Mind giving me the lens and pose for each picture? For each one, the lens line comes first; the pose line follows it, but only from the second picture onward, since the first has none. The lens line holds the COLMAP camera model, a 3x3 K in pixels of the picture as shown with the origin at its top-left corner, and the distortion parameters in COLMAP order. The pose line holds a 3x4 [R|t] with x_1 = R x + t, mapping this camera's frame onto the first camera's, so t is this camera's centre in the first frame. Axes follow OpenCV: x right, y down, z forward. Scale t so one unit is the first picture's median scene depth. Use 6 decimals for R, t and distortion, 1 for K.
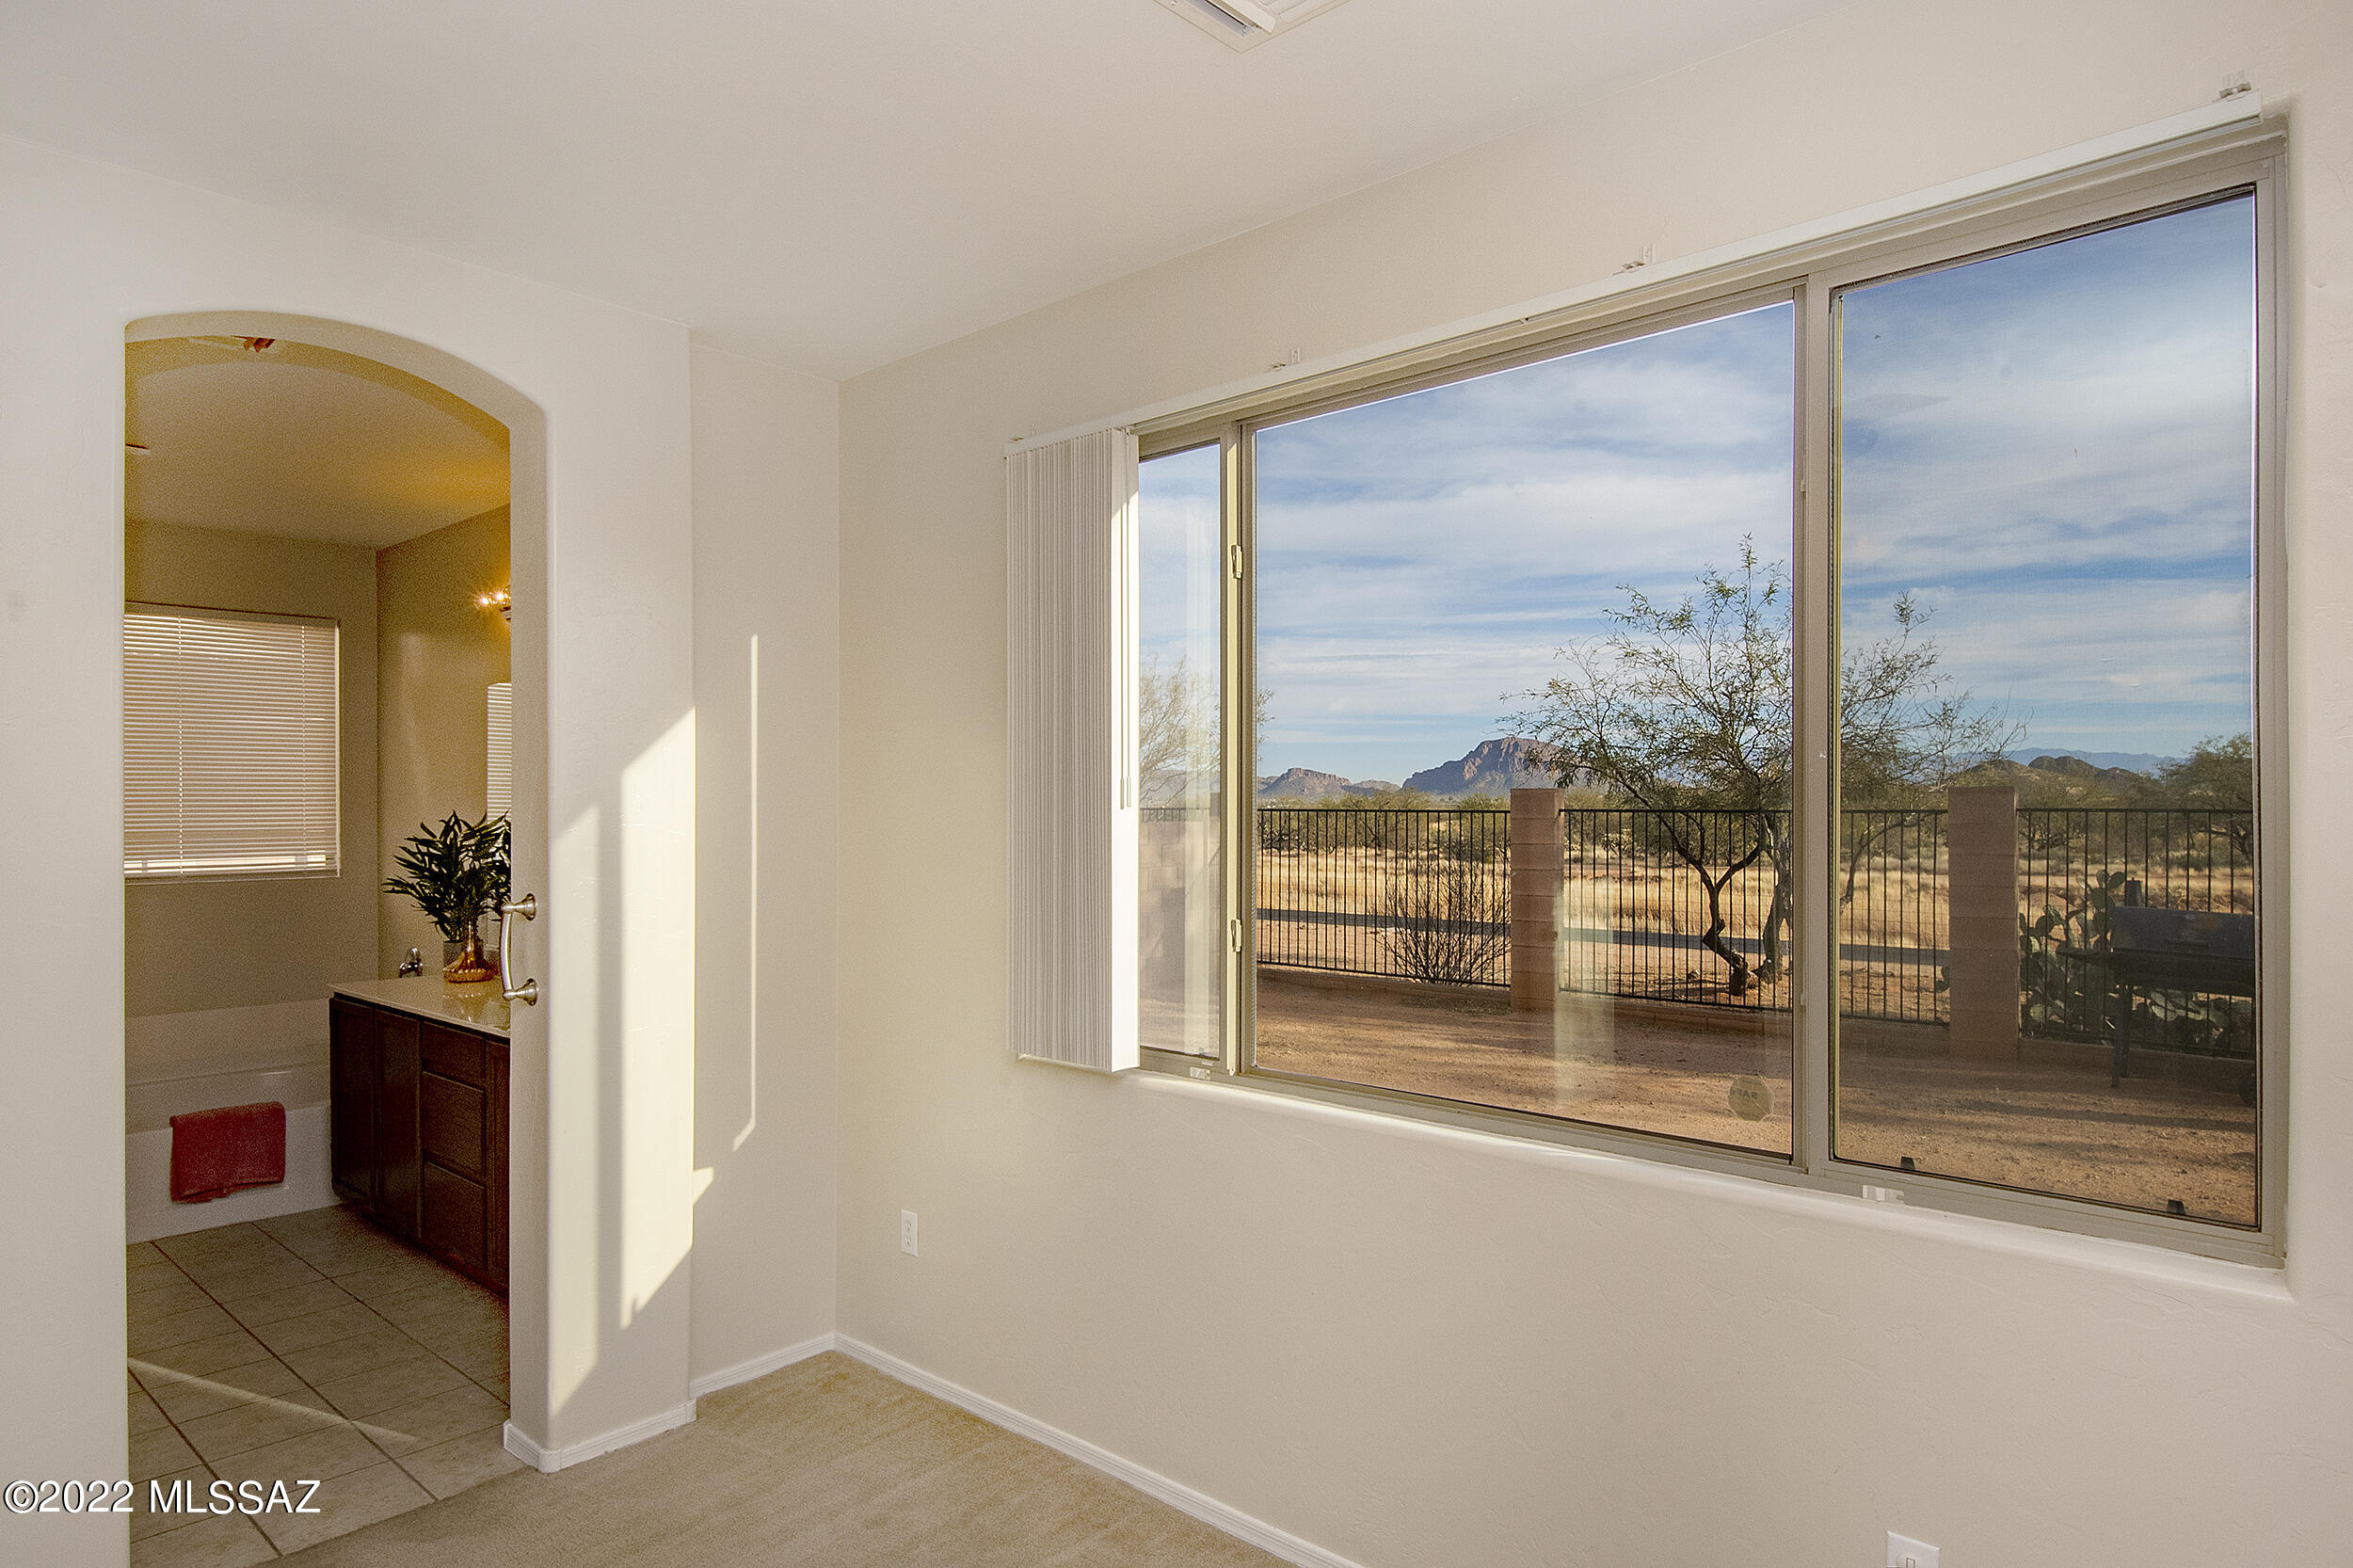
lens RADIAL K [[1336.5, 0, 1177.3], [0, 1336.5, 797.7], [0, 0, 1]] dist [0.004985, -0.001011]
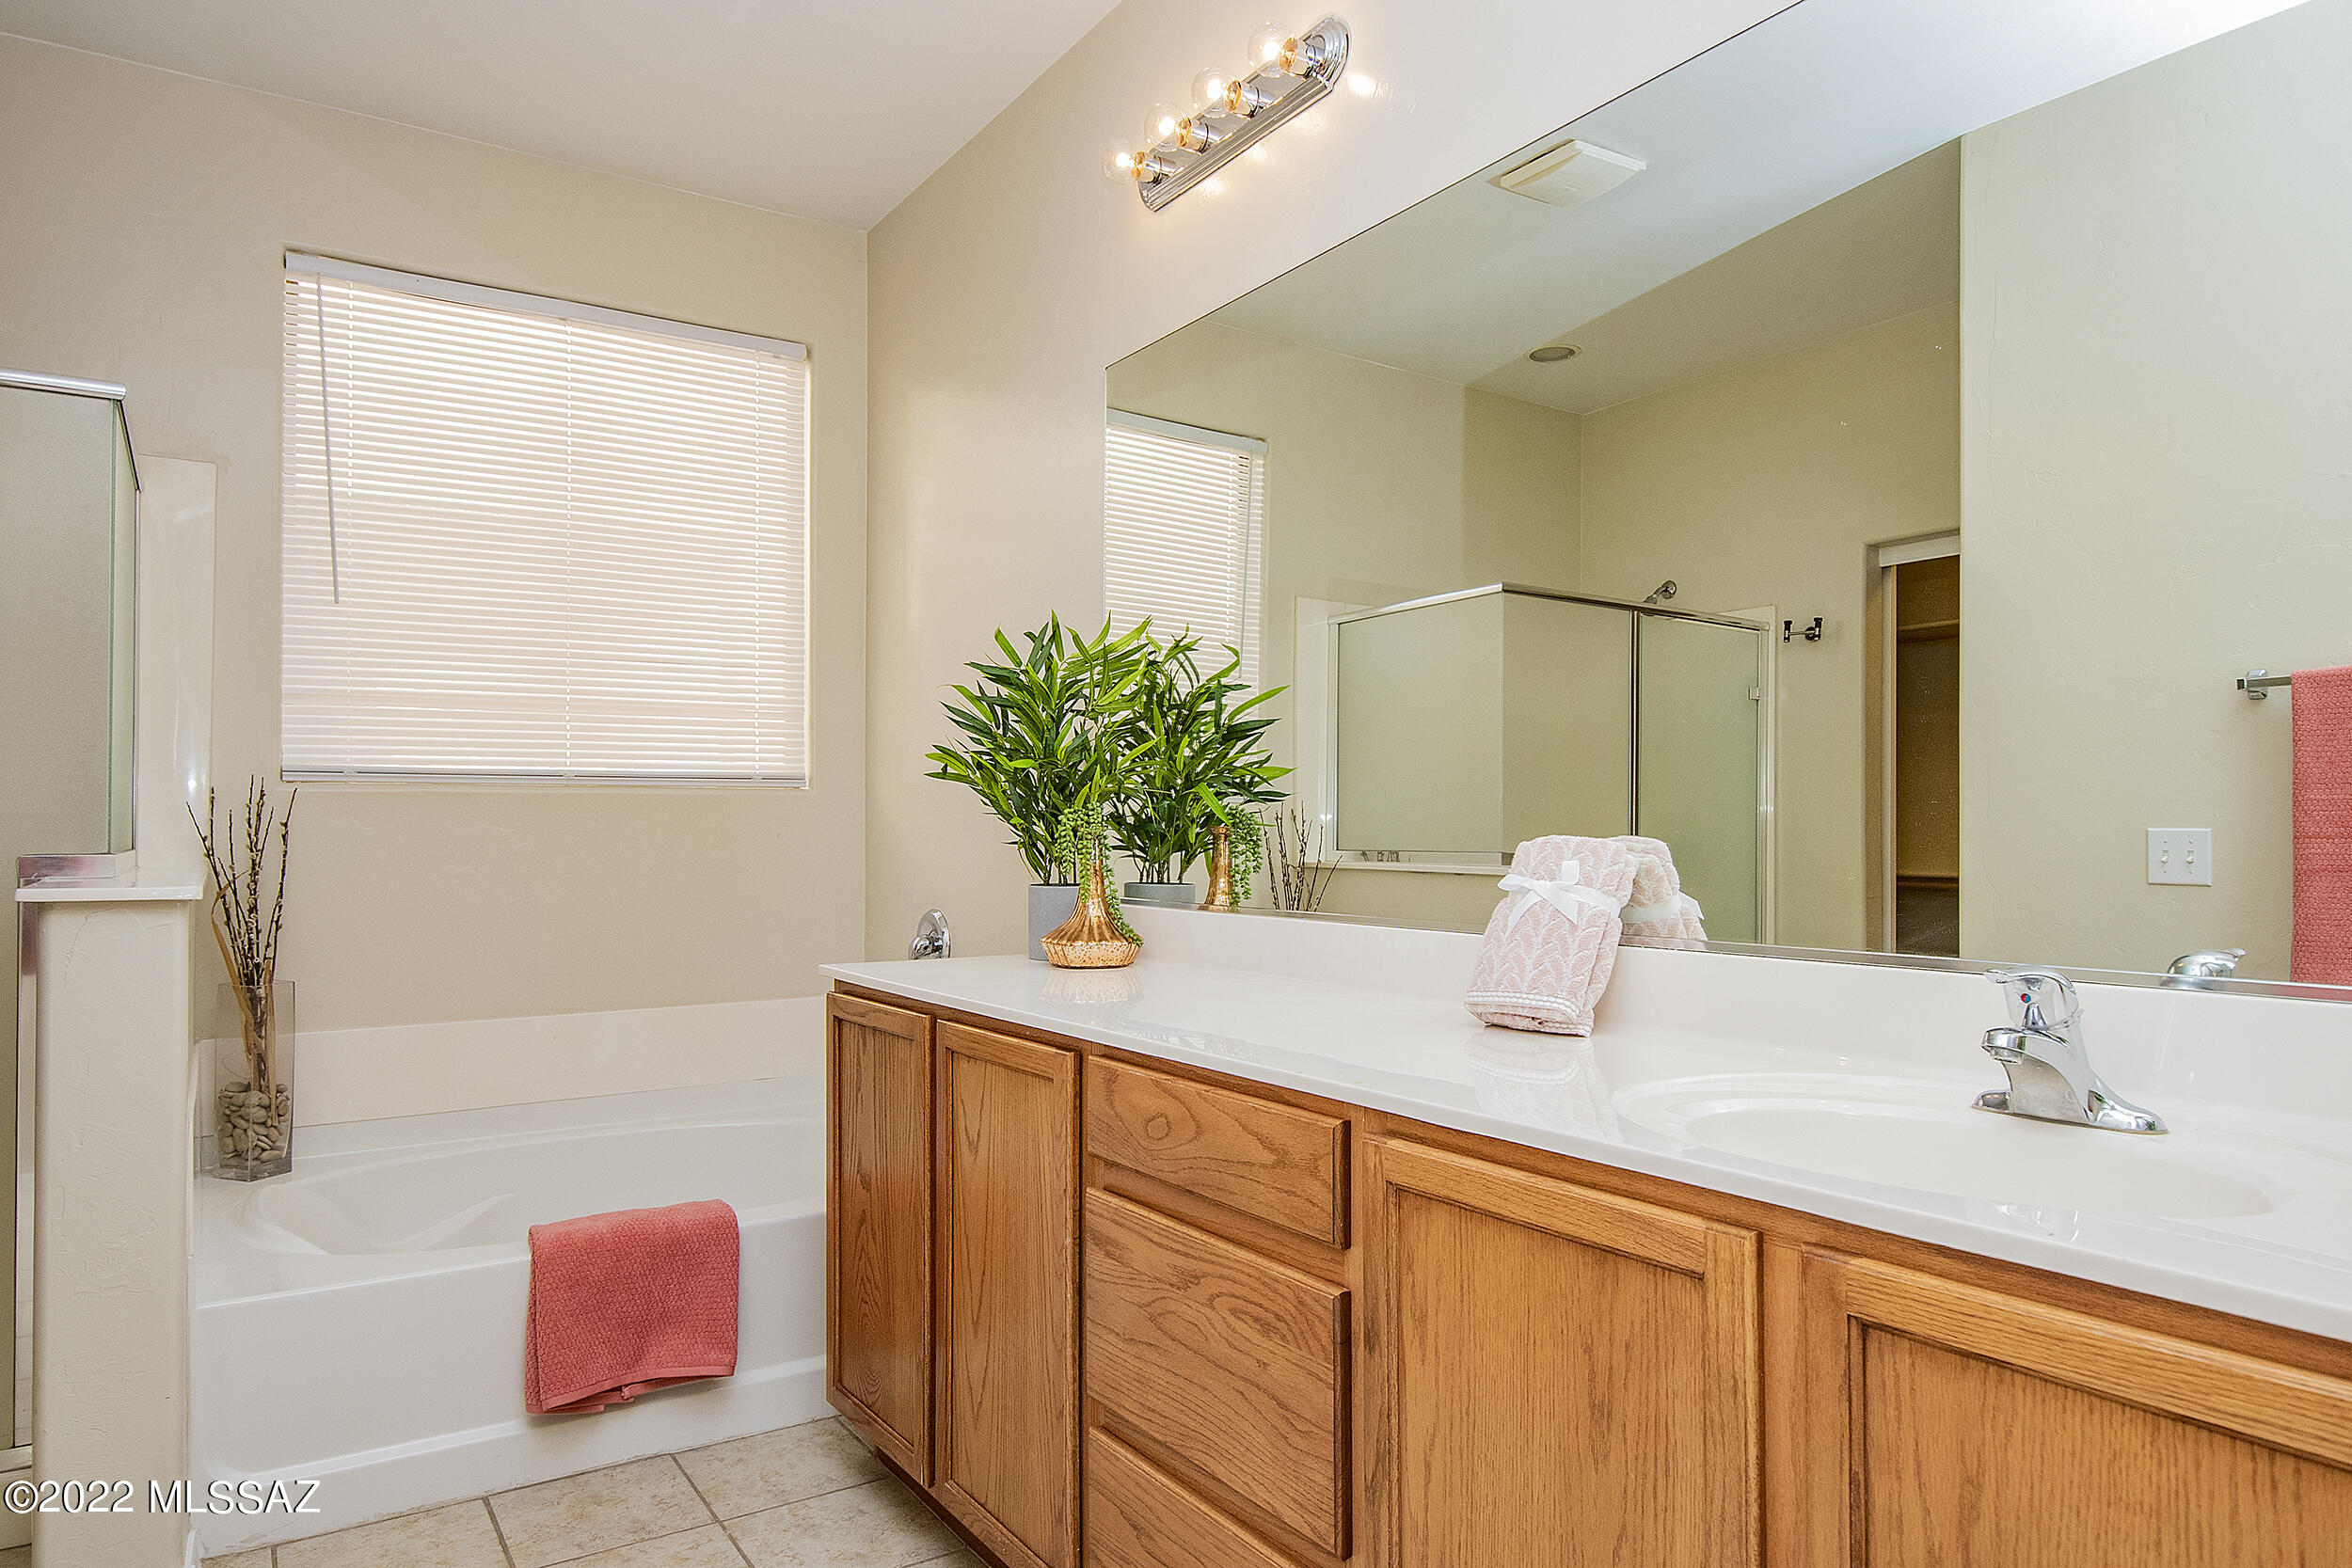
lens RADIAL K [[1406.0, 0, 1194.4], [0, 1406.0, 822.3], [0, 0, 1]] dist [0.019921, -0.004538]
pose [[0.970218, 0.008690, -0.242078, -0.317007], [-0.008997, 0.999960, -0.000160, 0.072895], [0.242067, 0.002333, 0.970257, 0.450260]]
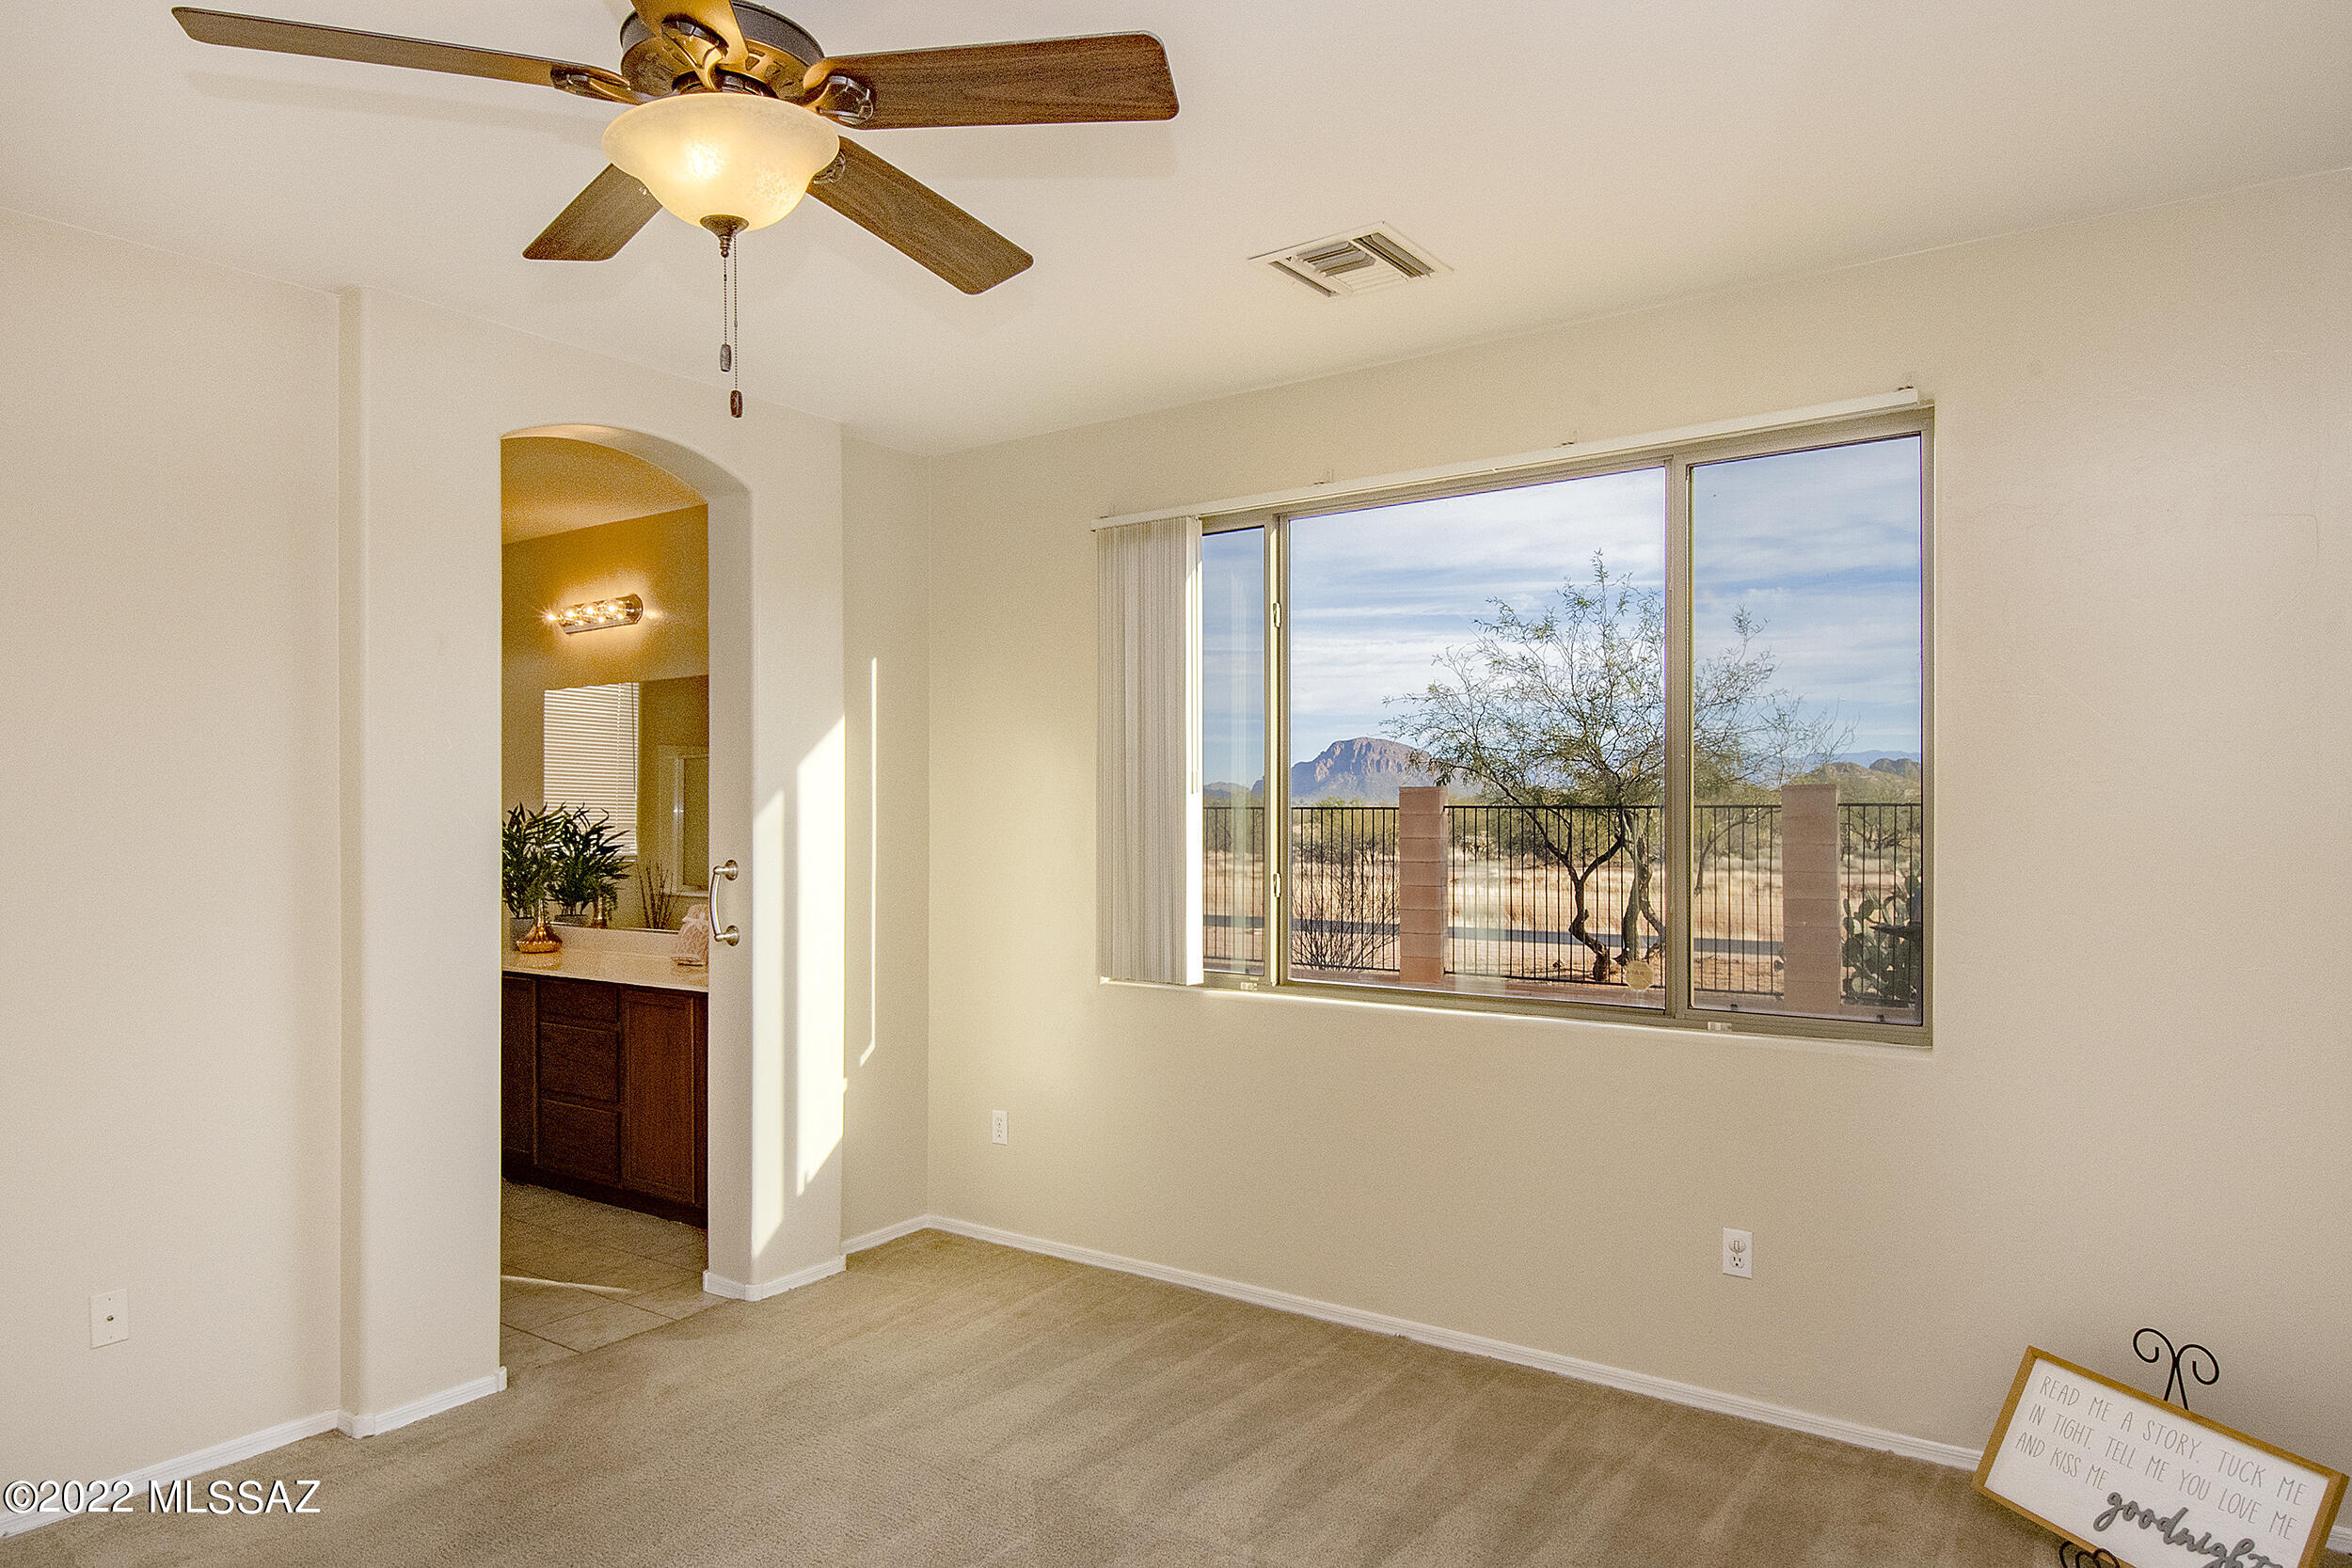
lens RADIAL K [[1406.0, 0, 1180.6], [0, 1406.0, 796.6], [0, 0, 1]] dist [0.019921, -0.004538]
pose [[0.993491, -0.000247, 0.113909, -0.106264], [0.000535, 0.999997, -0.002497, 0.007177], [-0.113908, 0.002542, 0.993488, -0.209686]]
